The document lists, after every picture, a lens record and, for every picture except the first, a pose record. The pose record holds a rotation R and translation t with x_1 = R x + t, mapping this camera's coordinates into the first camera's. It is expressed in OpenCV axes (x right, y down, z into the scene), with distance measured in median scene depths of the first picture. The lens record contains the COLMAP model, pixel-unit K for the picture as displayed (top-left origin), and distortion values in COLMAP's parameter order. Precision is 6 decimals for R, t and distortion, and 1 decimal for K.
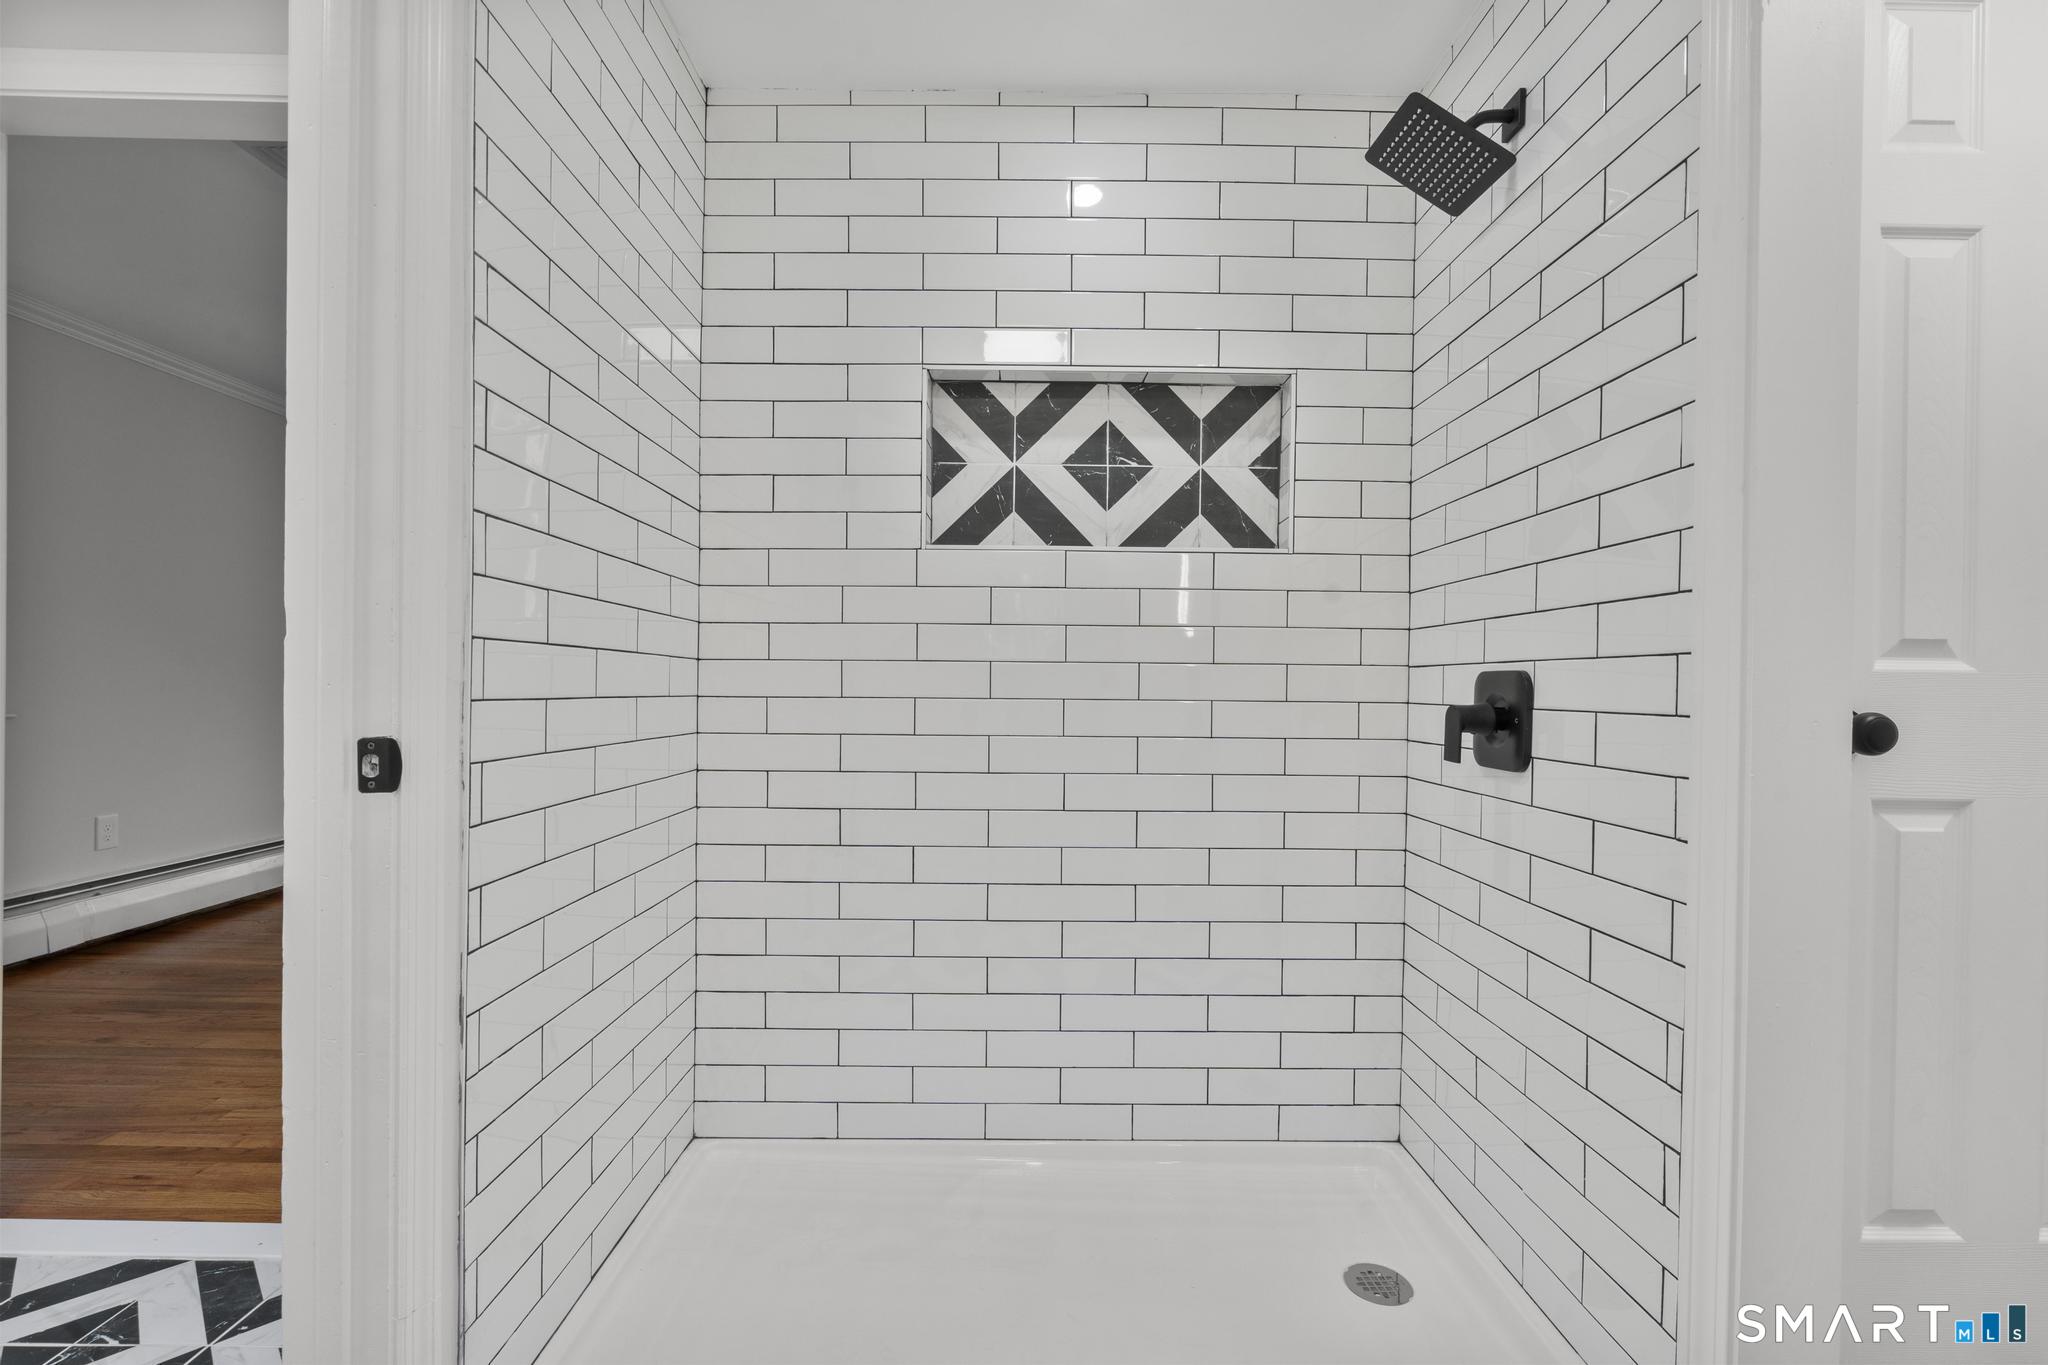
lens RADIAL K [[903.6, 0, 1104.4], [0, 903.6, 689.9], [0, 0, 1]] dist [0.038456, -0.000025]
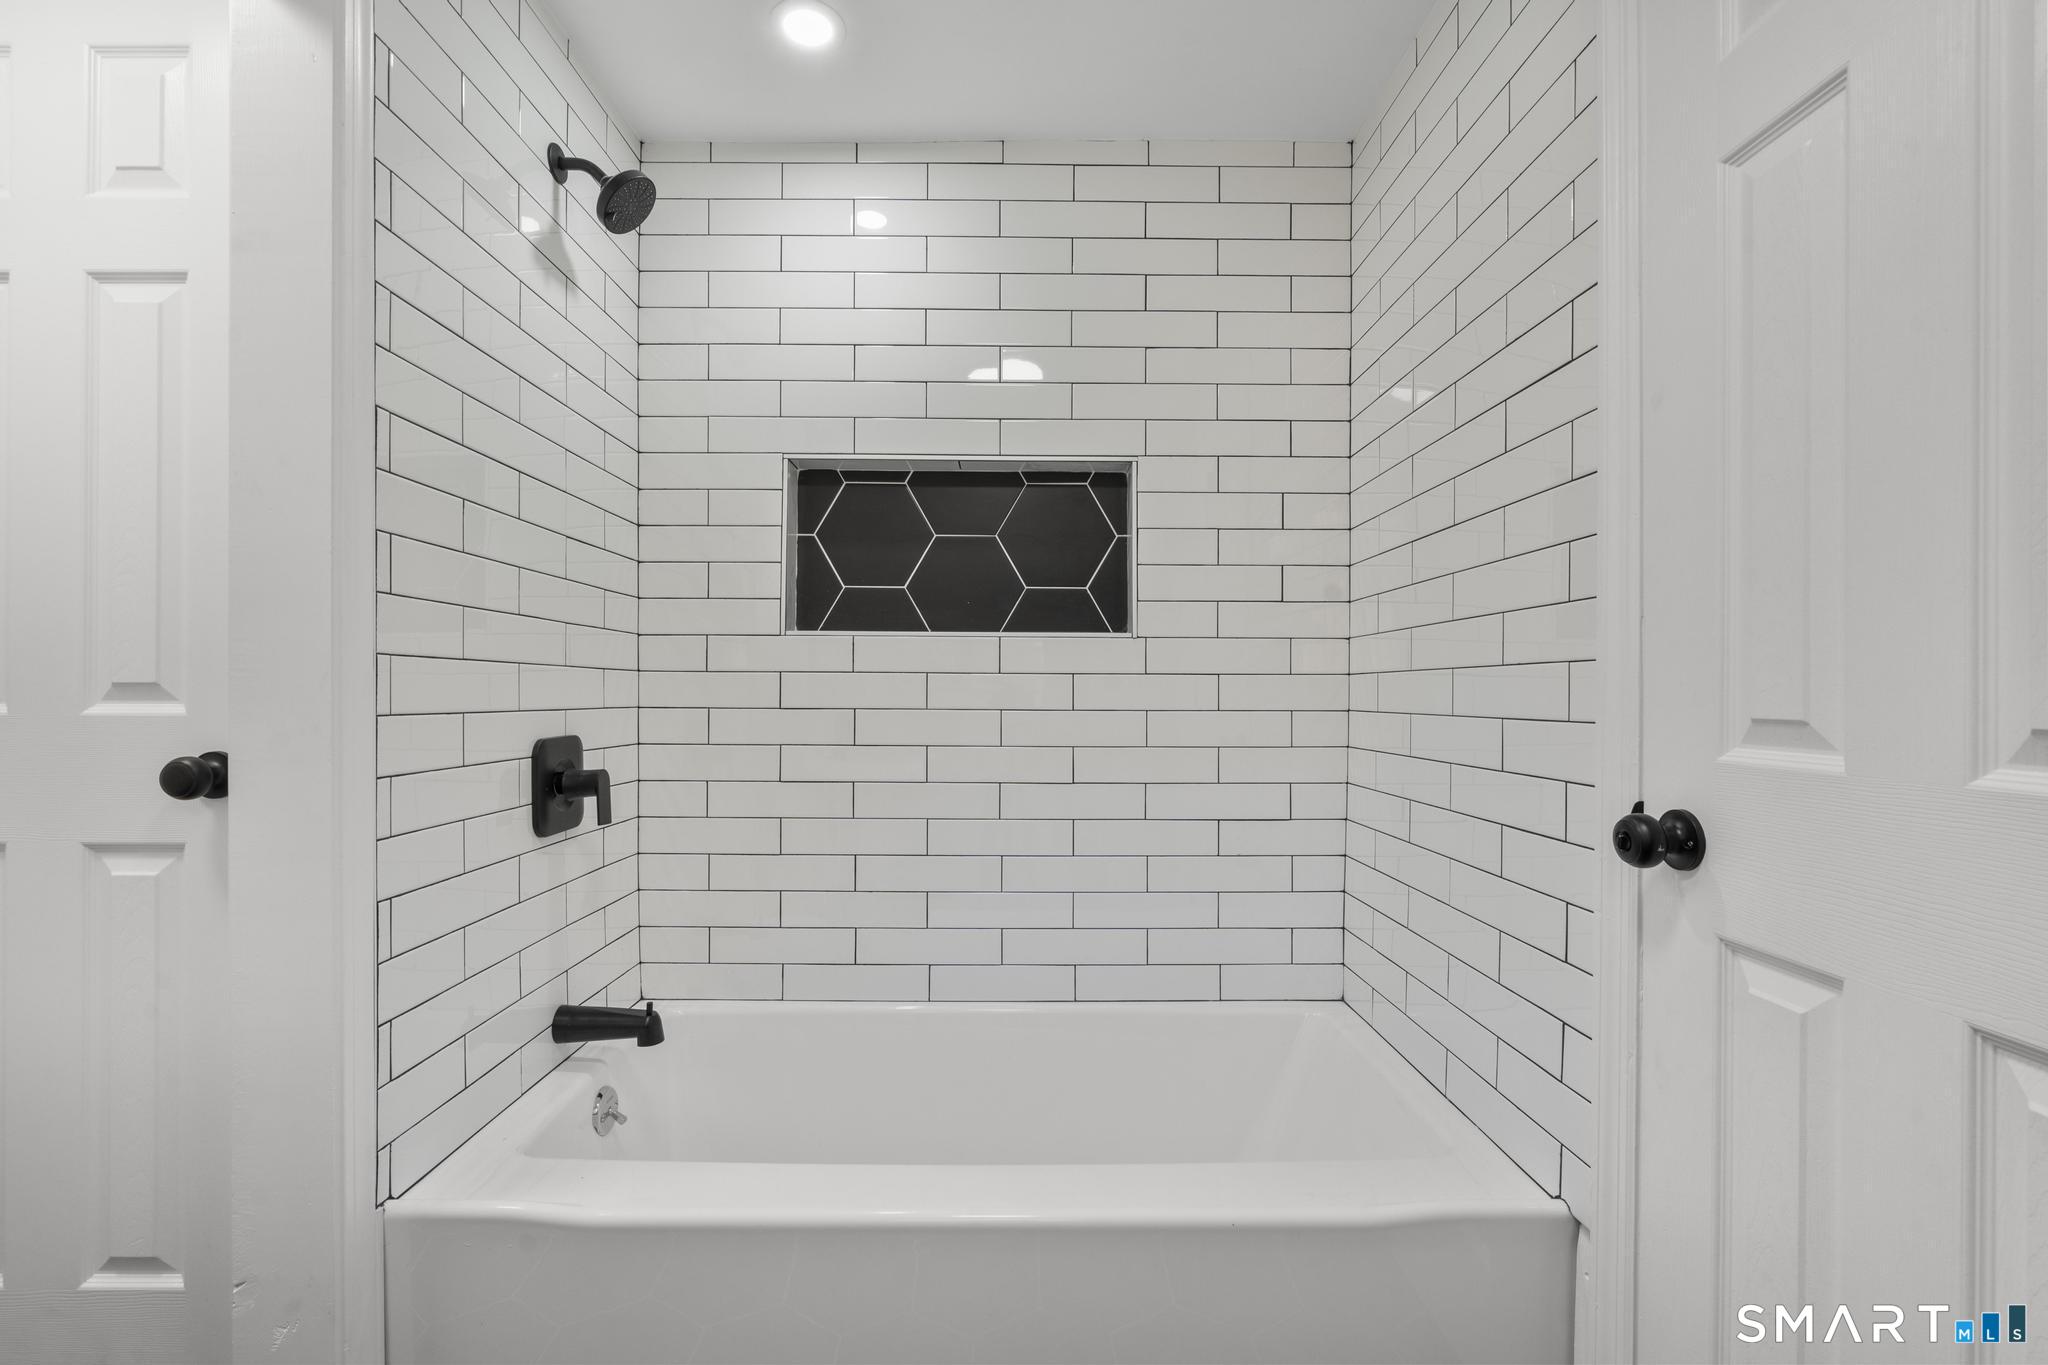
lens RADIAL K [[900.5, 0, 1019.7], [0, 900.5, 694.0], [0, 0, 1]] dist [0.000176, 0.000048]
pose [[0.999962, -0.007688, -0.004213, 0.145008], [0.007662, 0.999952, -0.006161, -0.002311], [0.004260, 0.006129, 0.999972, 0.003780]]
